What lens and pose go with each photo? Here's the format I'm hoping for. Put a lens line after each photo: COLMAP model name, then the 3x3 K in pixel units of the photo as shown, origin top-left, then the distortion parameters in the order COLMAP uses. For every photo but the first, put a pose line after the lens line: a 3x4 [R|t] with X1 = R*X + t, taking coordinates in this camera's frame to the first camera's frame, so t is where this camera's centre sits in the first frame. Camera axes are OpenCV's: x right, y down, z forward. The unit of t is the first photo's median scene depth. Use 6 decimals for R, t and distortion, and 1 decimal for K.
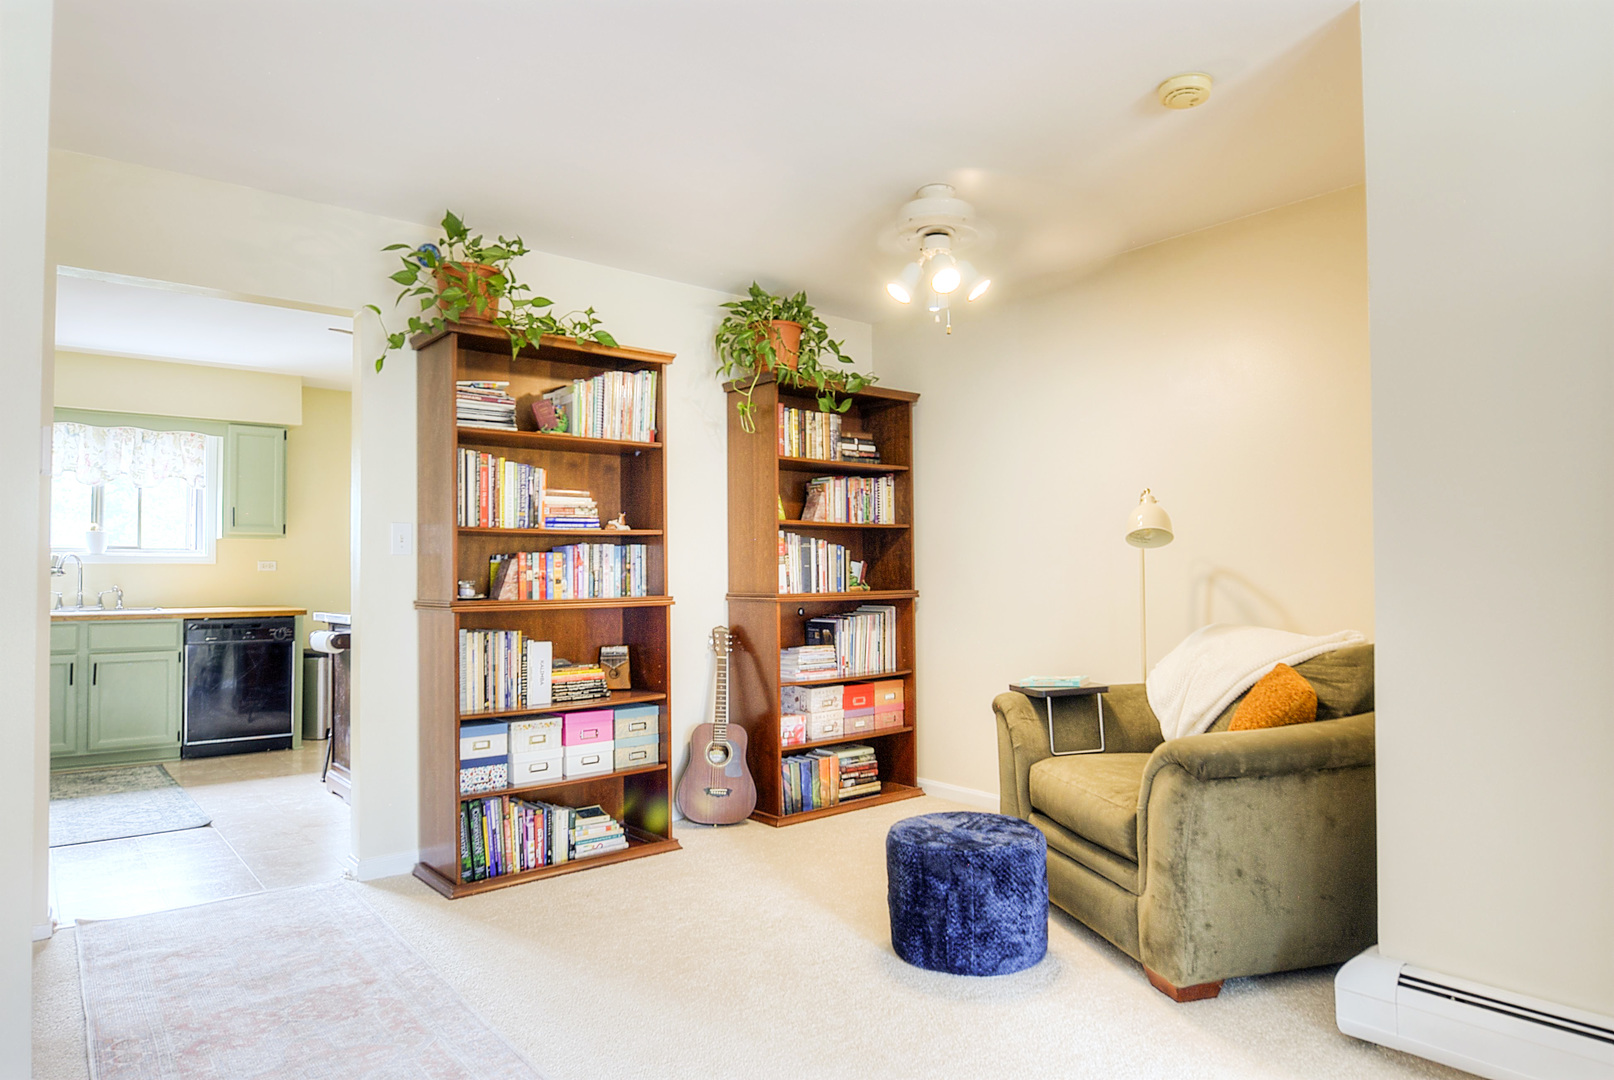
lens RADIAL K [[1004.4, 0, 810.8], [0, 1004.4, 546.3], [0, 0, 1]] dist [-0.006269, -0.004960]
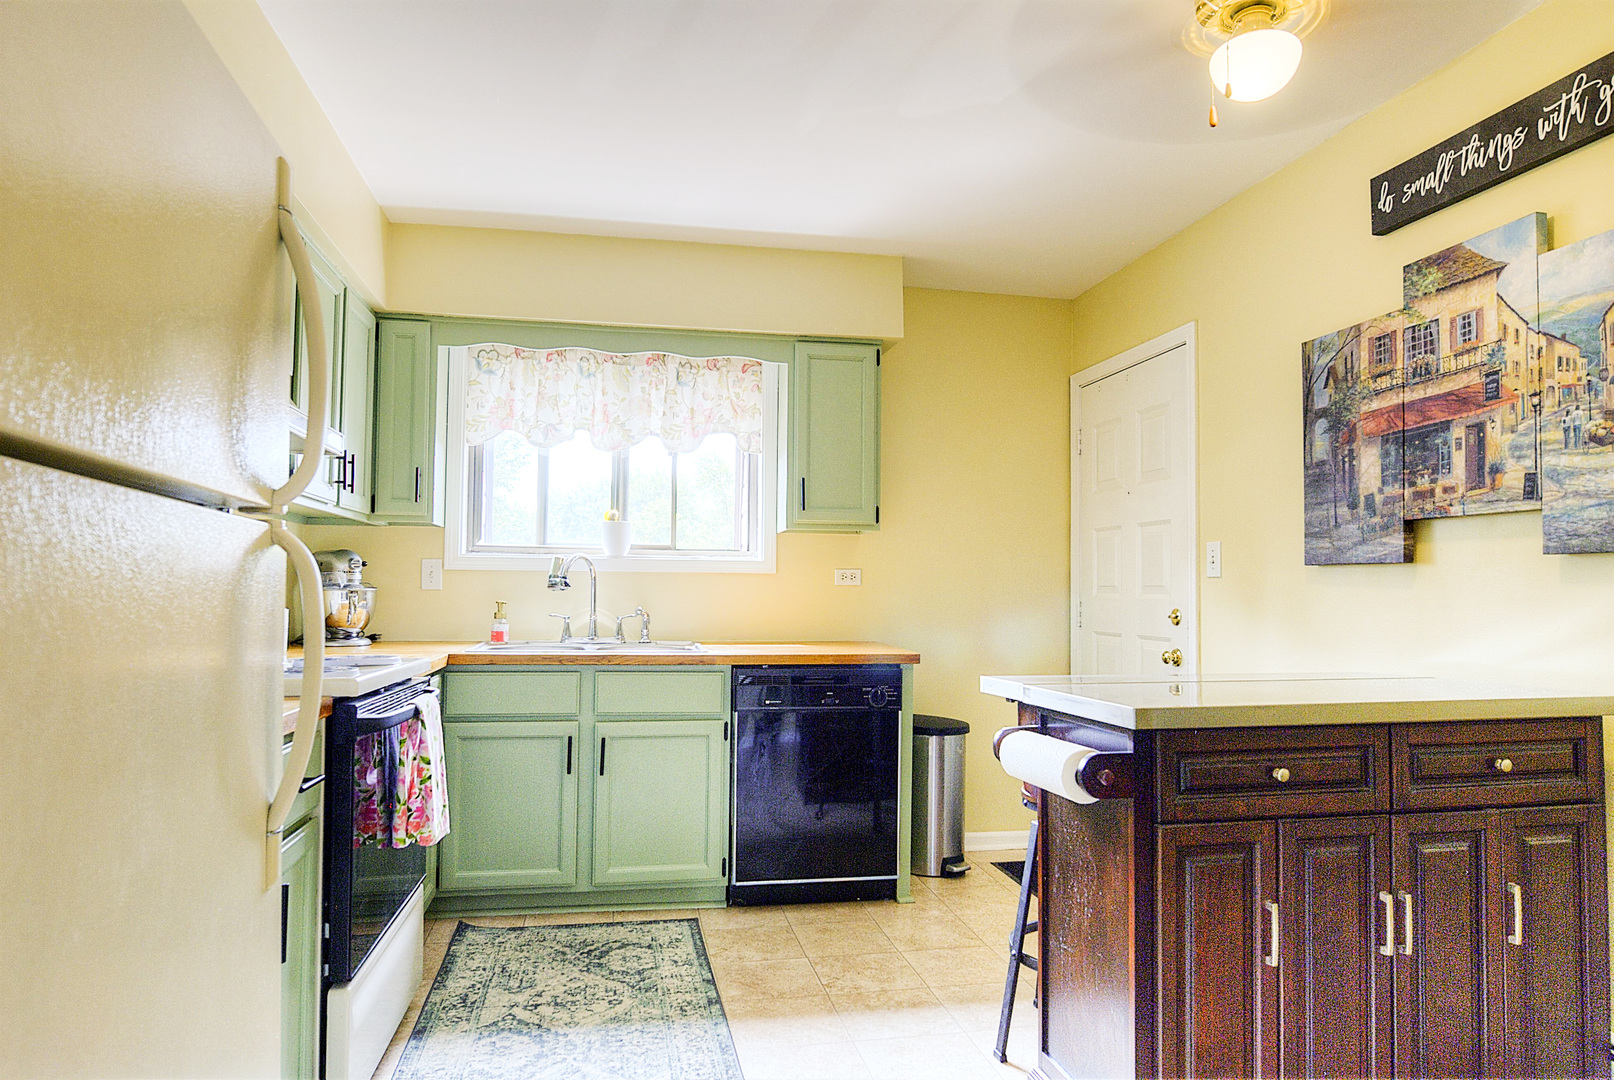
lens RADIAL K [[1004.4, 0, 805.8], [0, 1004.4, 545.9], [0, 0, 1]] dist [-0.006269, -0.004960]
pose [[0.882104, -0.014263, -0.470839, -0.298579], [0.001442, 0.999619, -0.027578, 0.018379], [0.471053, 0.023647, 0.881788, 0.481507]]
